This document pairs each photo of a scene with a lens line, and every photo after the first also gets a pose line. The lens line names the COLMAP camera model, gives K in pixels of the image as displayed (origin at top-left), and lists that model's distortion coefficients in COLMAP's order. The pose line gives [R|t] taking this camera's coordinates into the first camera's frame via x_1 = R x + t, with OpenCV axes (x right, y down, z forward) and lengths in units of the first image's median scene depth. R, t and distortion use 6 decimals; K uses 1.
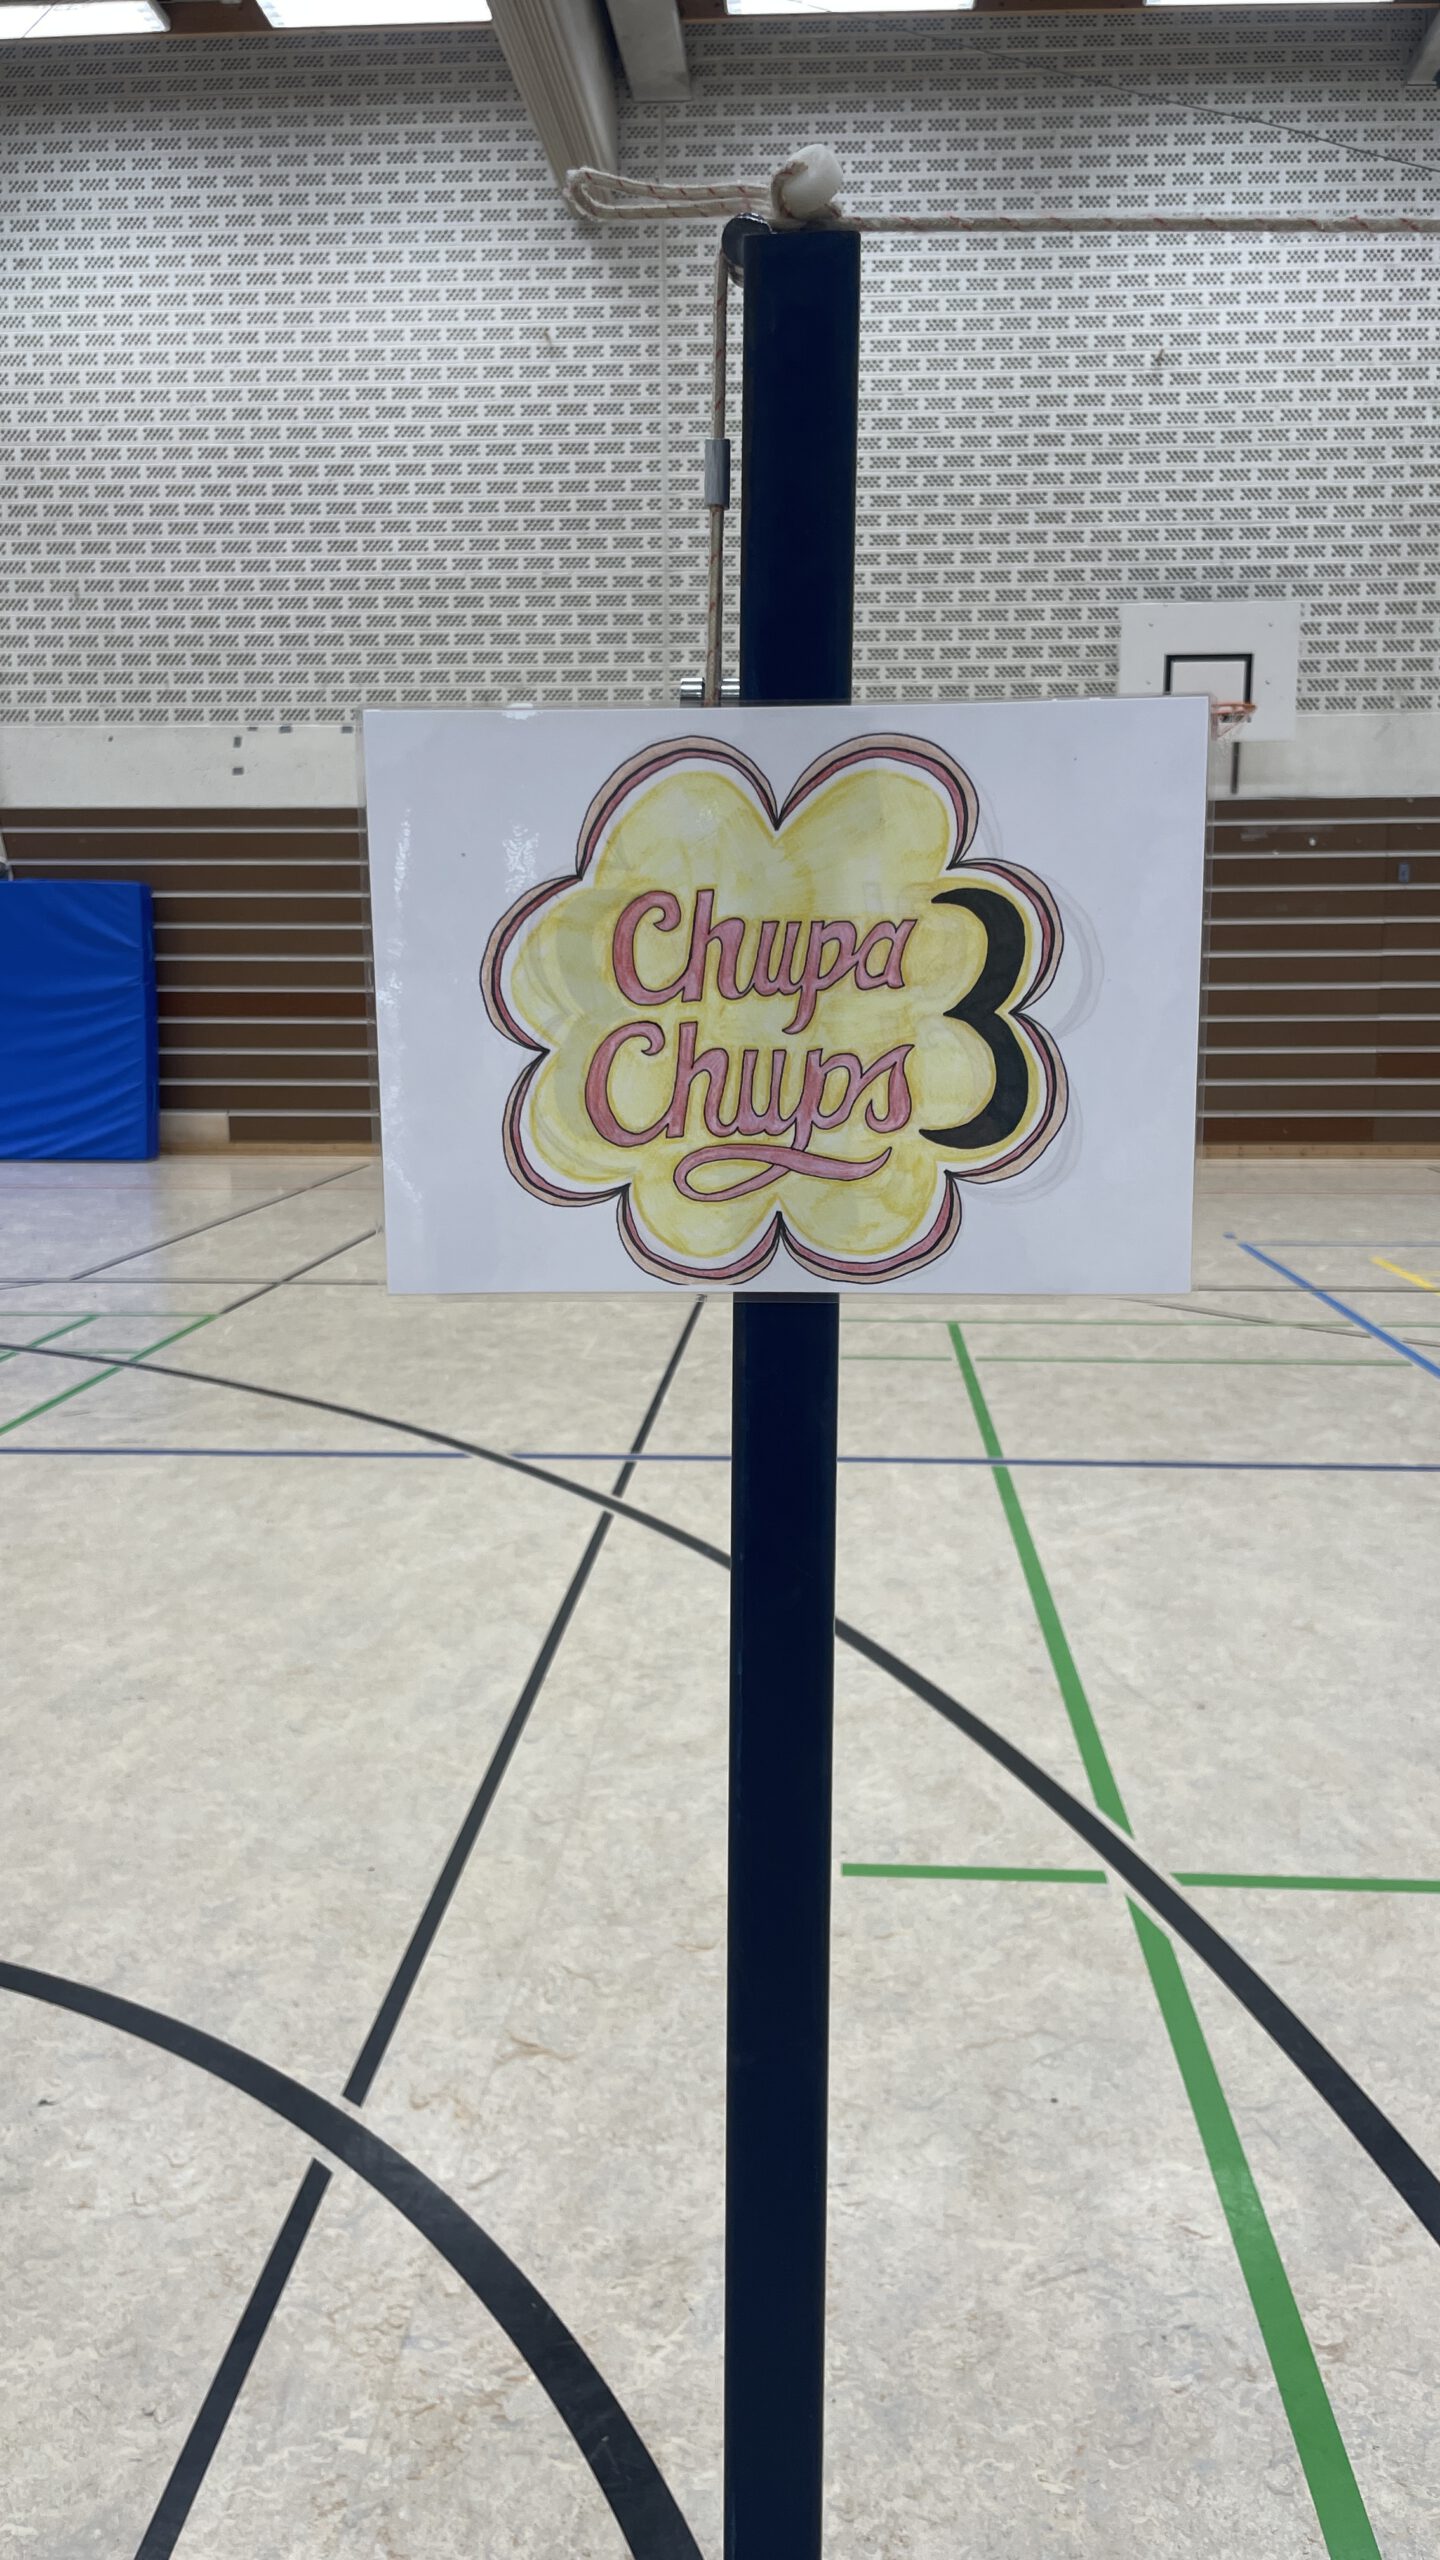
lens RADIAL K [[1911.2, 0, 720.8], [0, 1911.2, 1307.0], [0, 0, 1]] dist [0.046137, -0.033903]
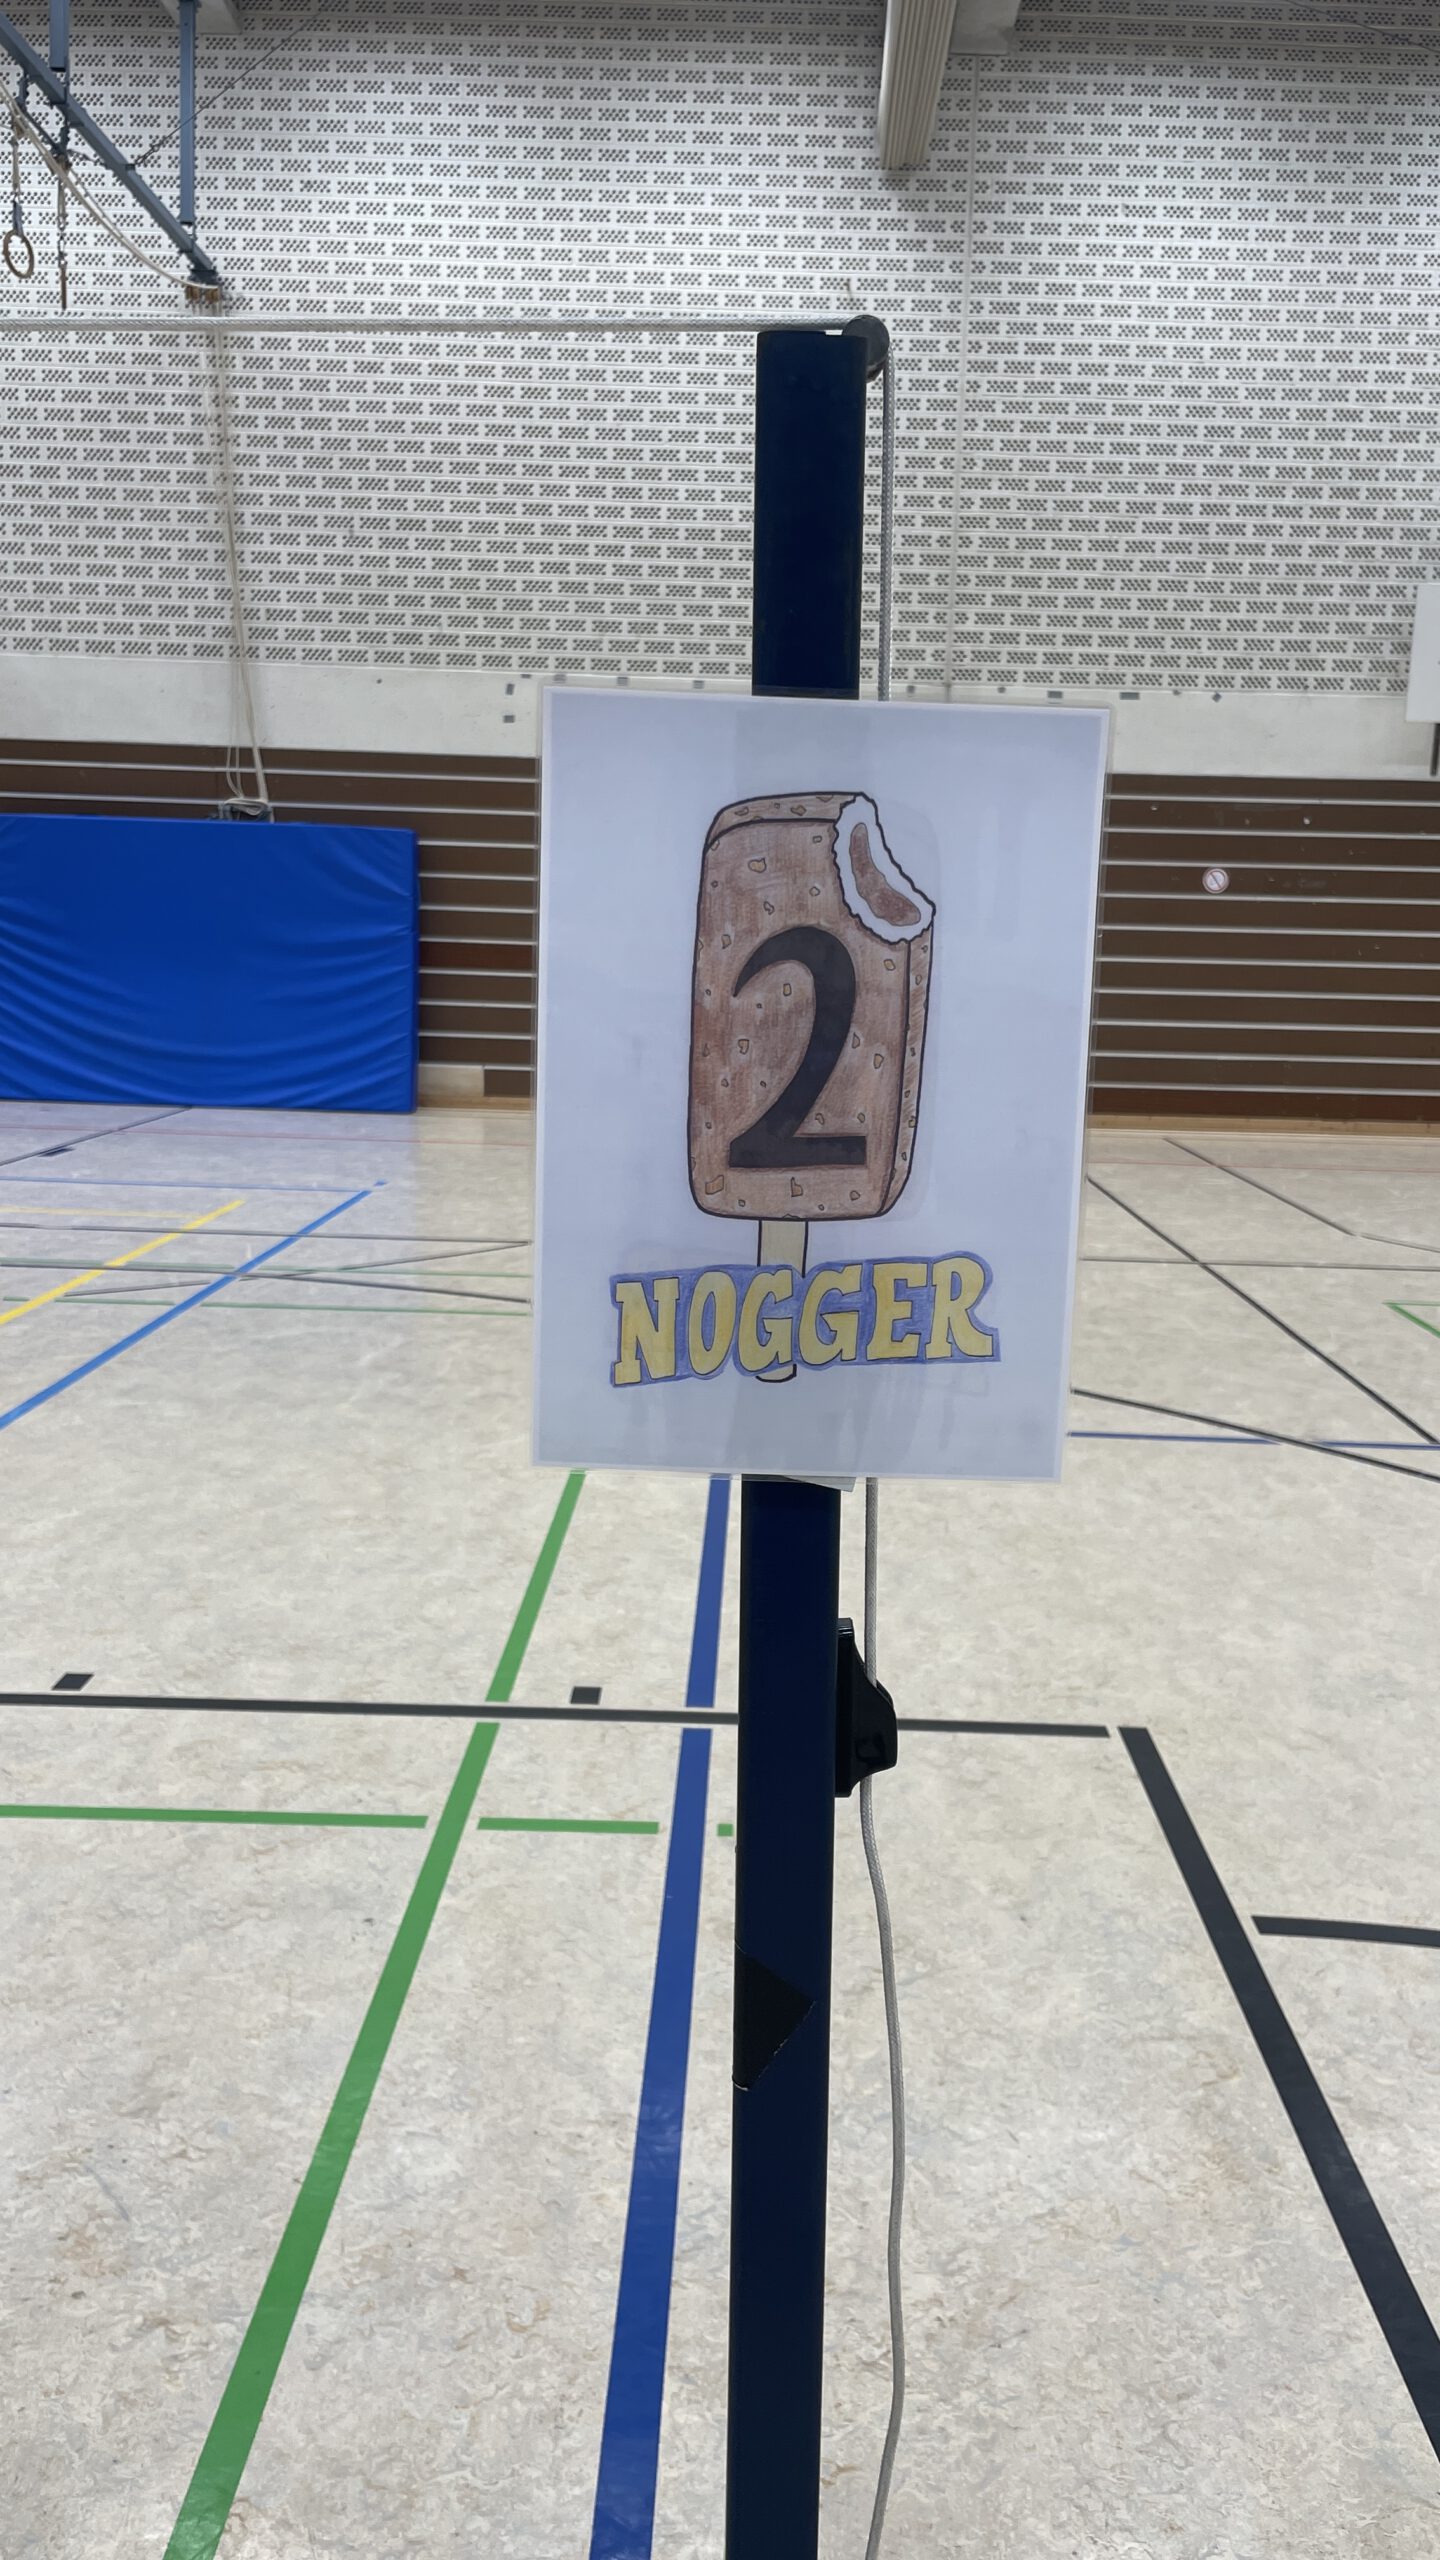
lens RADIAL K [[1911.2, 0, 724.0], [0, 1911.2, 1306.7], [0, 0, 1]] dist [0.046137, -0.033903]
pose [[0.997834, 0.017414, 0.063436, -0.205831], [-0.018715, 0.999626, 0.019965, 0.000717], [-0.063065, -0.021109, 0.997786, 0.005116]]
